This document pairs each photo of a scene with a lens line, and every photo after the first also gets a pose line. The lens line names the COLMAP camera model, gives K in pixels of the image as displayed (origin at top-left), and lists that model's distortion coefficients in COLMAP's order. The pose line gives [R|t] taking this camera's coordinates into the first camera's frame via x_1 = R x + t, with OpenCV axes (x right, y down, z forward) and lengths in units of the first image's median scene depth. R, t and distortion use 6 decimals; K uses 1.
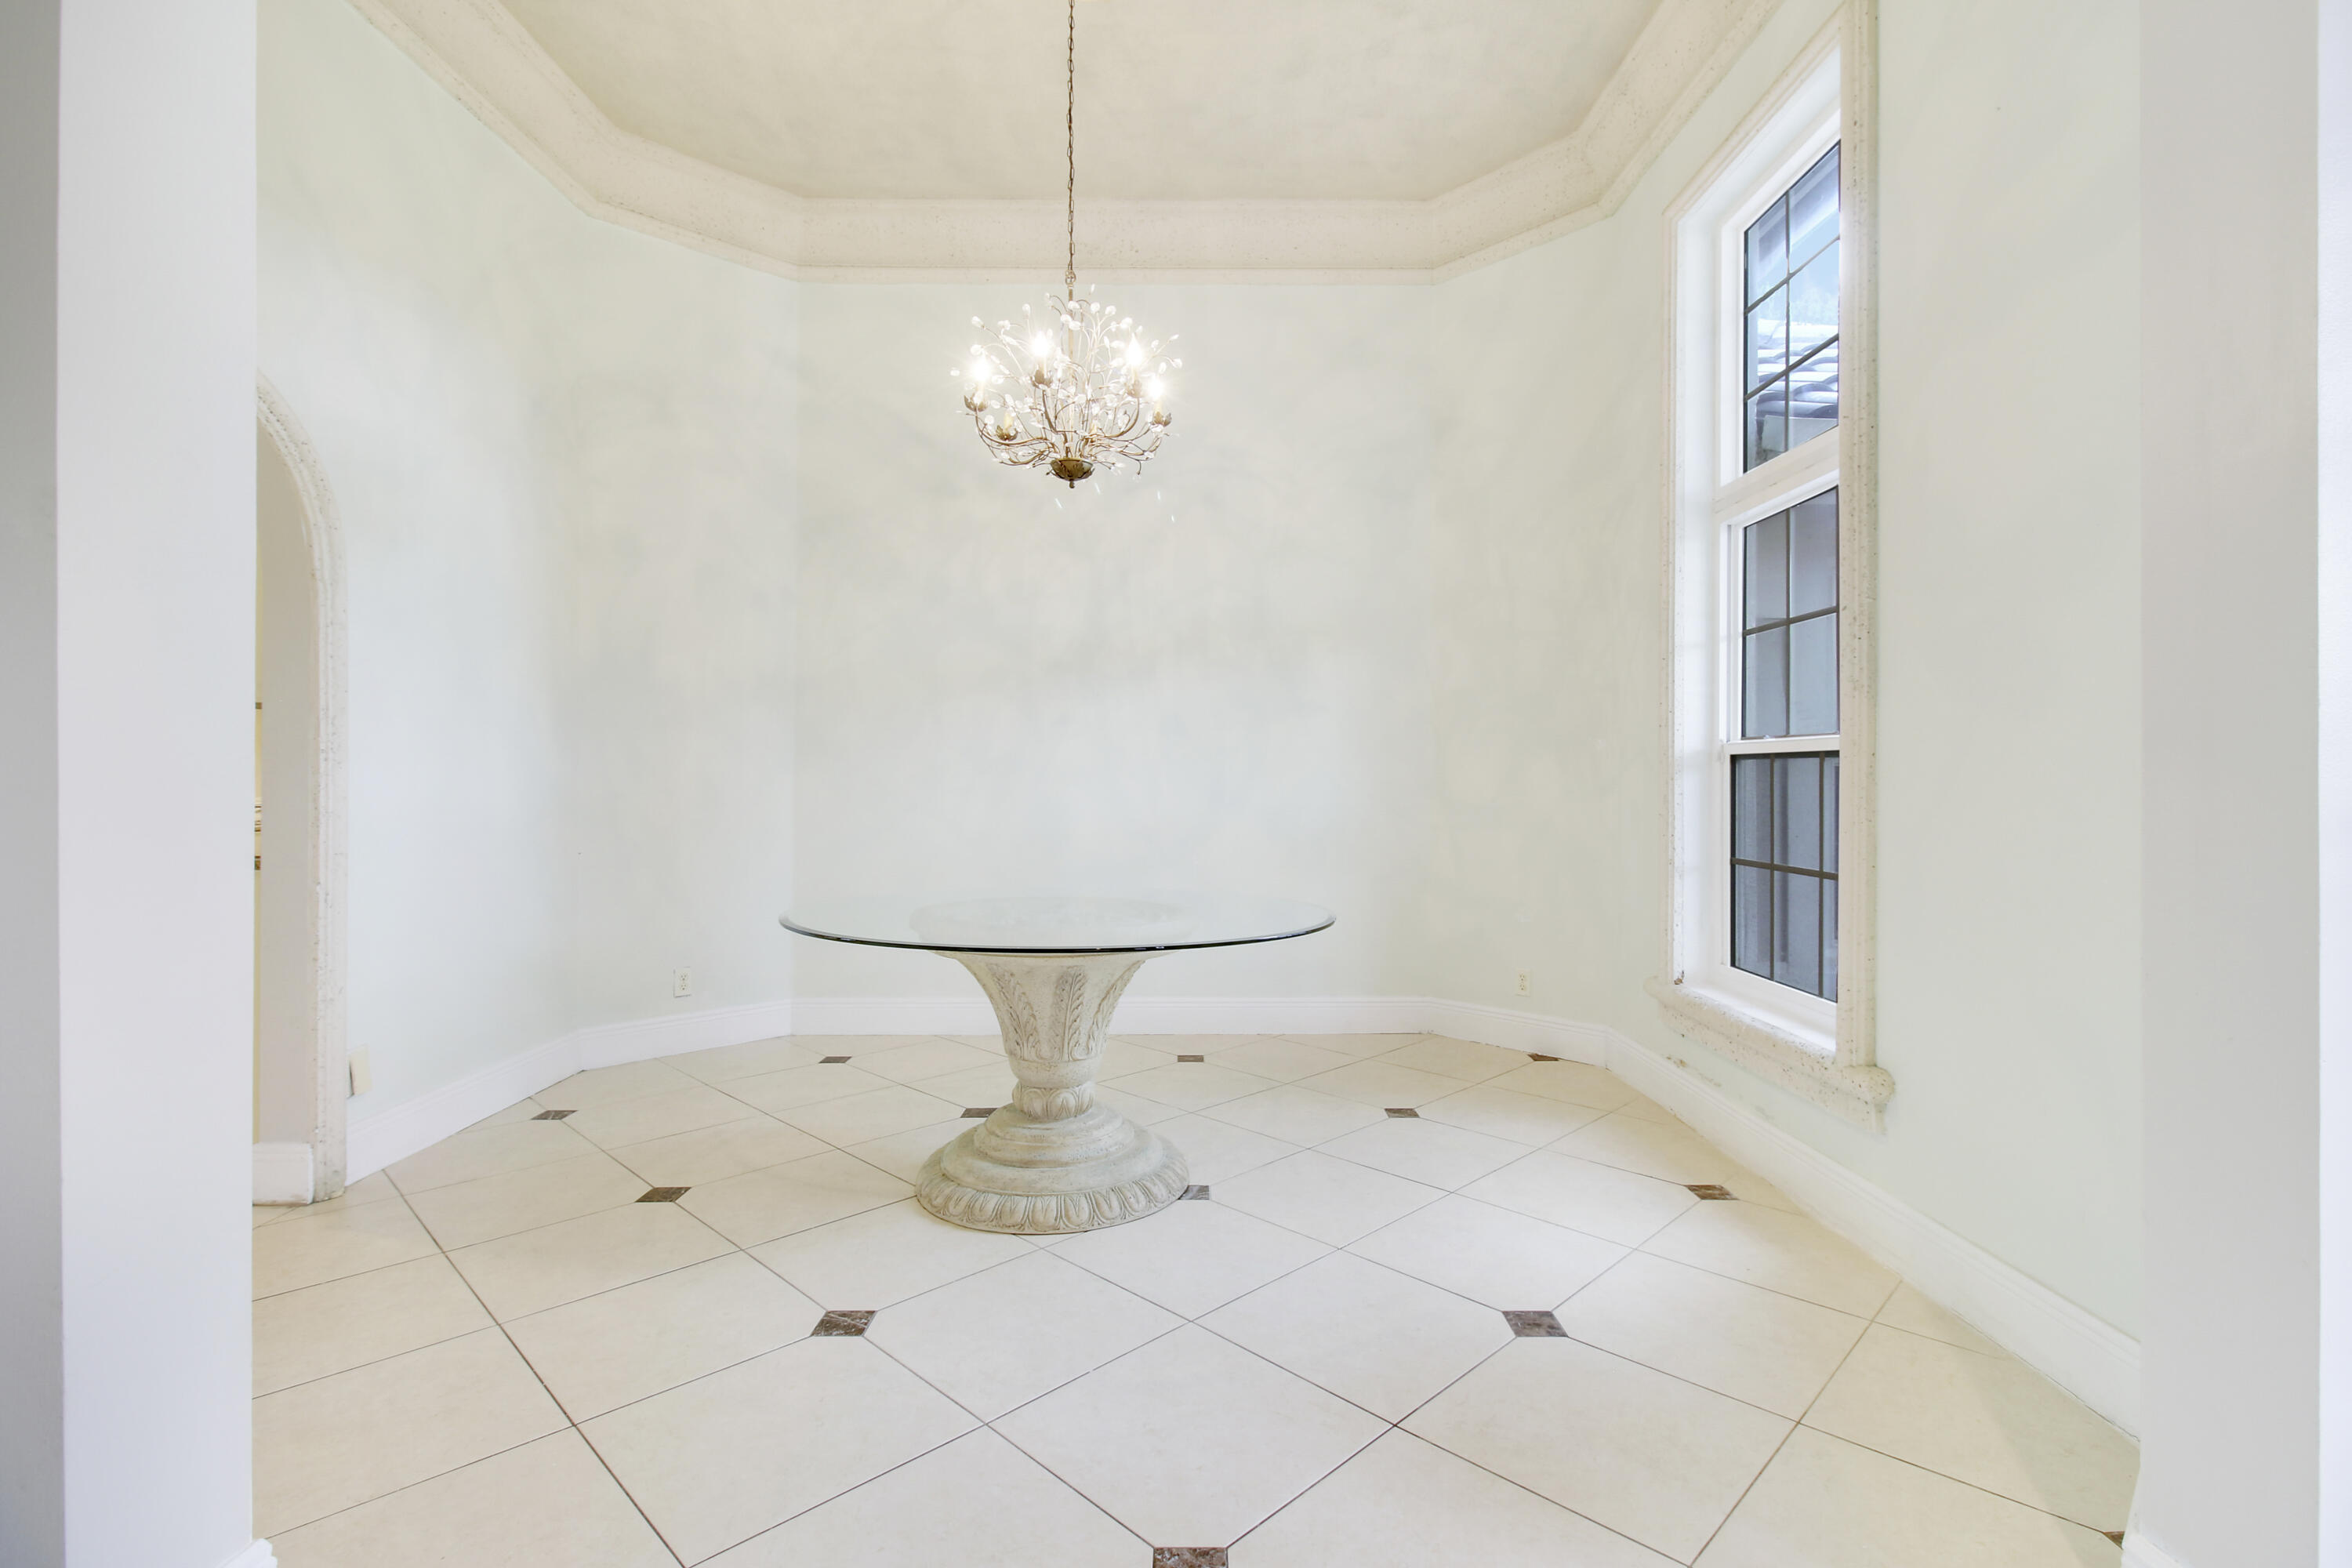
lens RADIAL K [[1097.1, 0, 1176.3], [0, 1097.1, 769.1], [0, 0, 1]] dist [0.018636, -0.018623]
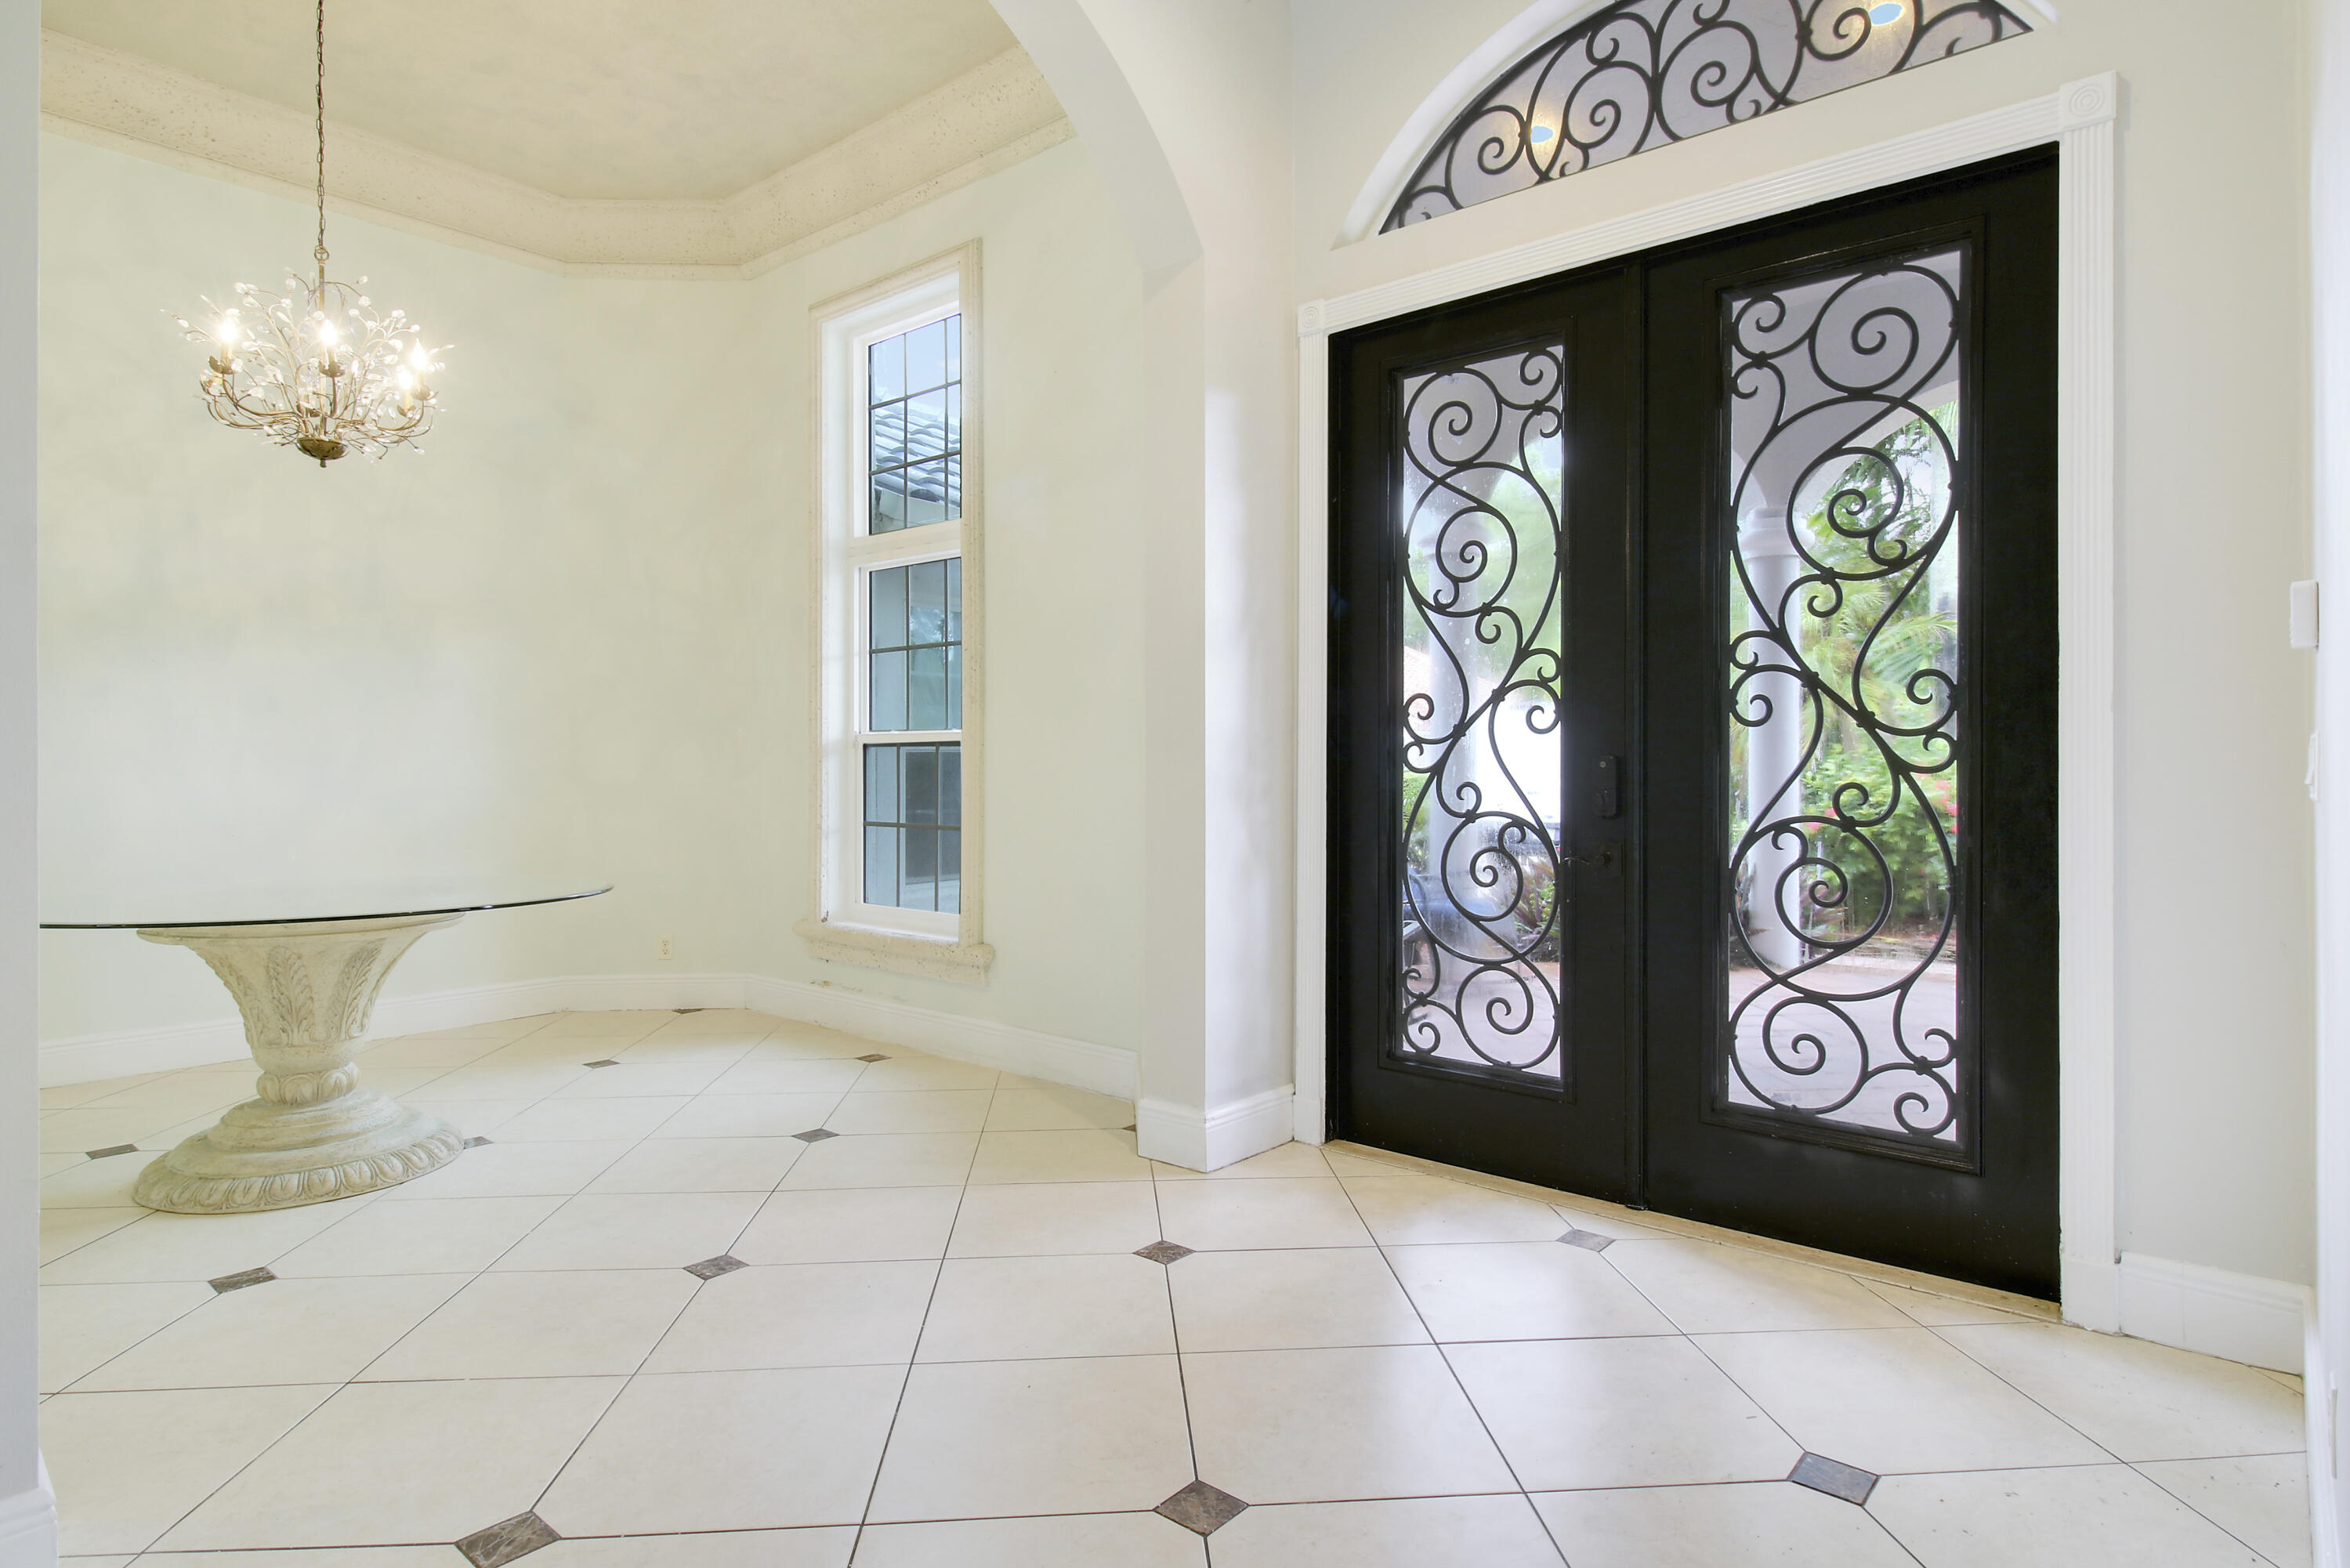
lens RADIAL K [[1106.5, 0, 1198.7], [0, 1106.5, 751.5], [0, 0, 1]] dist [-0.002932, -0.000447]
pose [[0.656893, 0.005102, 0.753967, -0.341215], [-0.004123, 0.999986, -0.003174, -0.000450], [-0.753973, -0.001023, 0.656905, -0.258182]]
